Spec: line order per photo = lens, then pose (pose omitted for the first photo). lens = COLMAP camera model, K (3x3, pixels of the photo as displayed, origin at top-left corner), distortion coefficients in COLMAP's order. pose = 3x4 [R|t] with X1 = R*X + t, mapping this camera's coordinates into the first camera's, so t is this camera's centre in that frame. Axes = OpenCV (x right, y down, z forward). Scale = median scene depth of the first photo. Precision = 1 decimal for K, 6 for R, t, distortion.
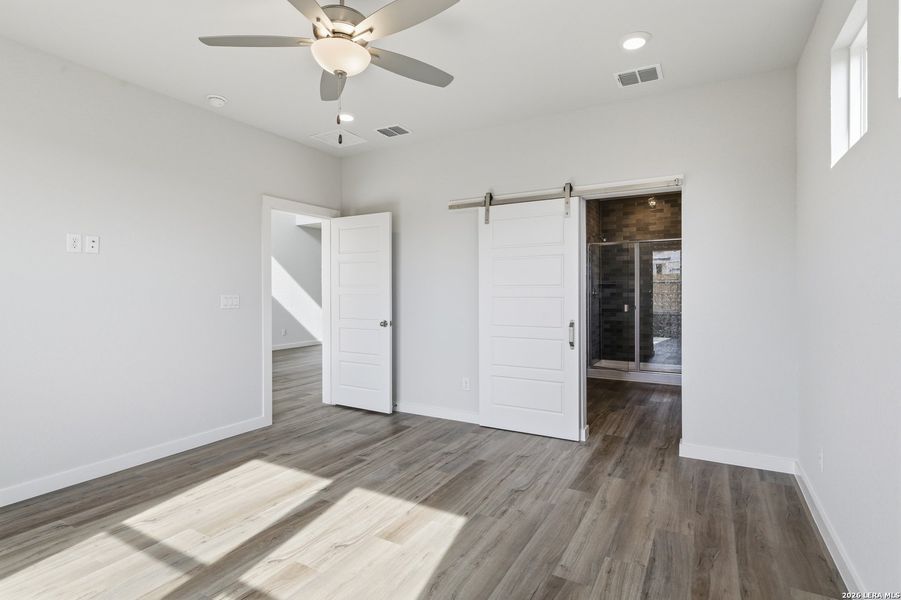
lens RADIAL K [[452.6, 0, 449.1], [0, 452.6, 304.6], [0, 0, 1]] dist [-0.000647, -0.000759]
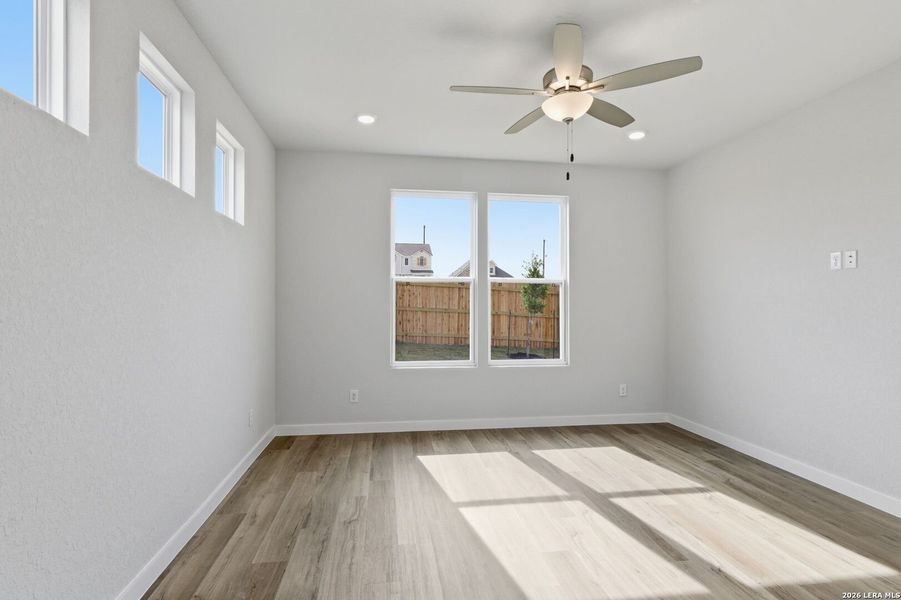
lens RADIAL K [[452.6, 0, 449.1], [0, 452.6, 304.6], [0, 0, 1]] dist [-0.000647, -0.000759]
pose [[-0.786177, -0.001450, -0.618000, 0.583954], [-0.020021, 0.999532, 0.023124, -0.044770], [0.617677, 0.030553, -0.785838, 1.397615]]
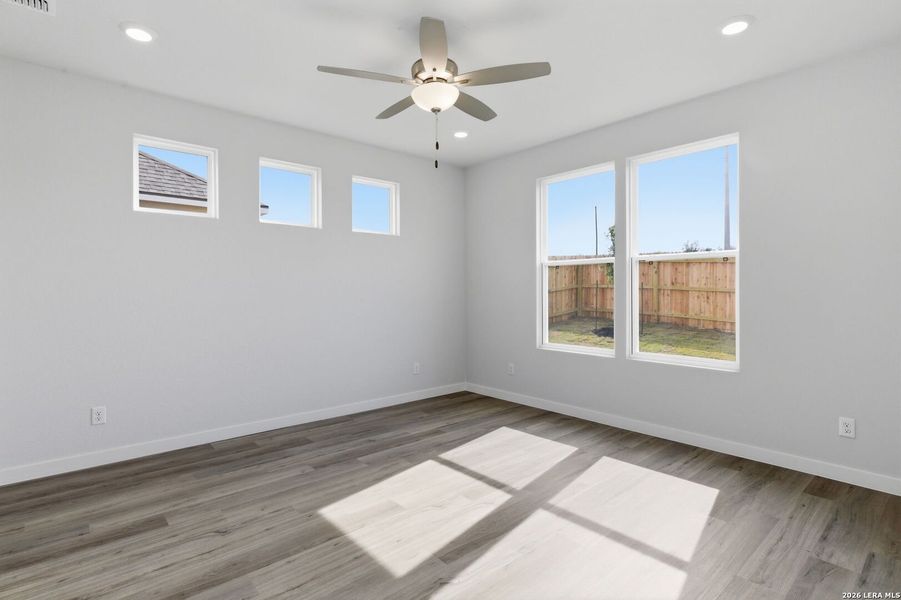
lens RADIAL K [[443.1, 0, 450.5], [0, 443.1, 300.0], [0, 0, 1]] dist [0.016349, -0.000223]
pose [[-0.949334, -0.000135, 0.314270, -0.531301], [0.015144, 0.998819, 0.046174, -0.043881], [-0.313905, 0.048594, -0.948210, 1.724838]]
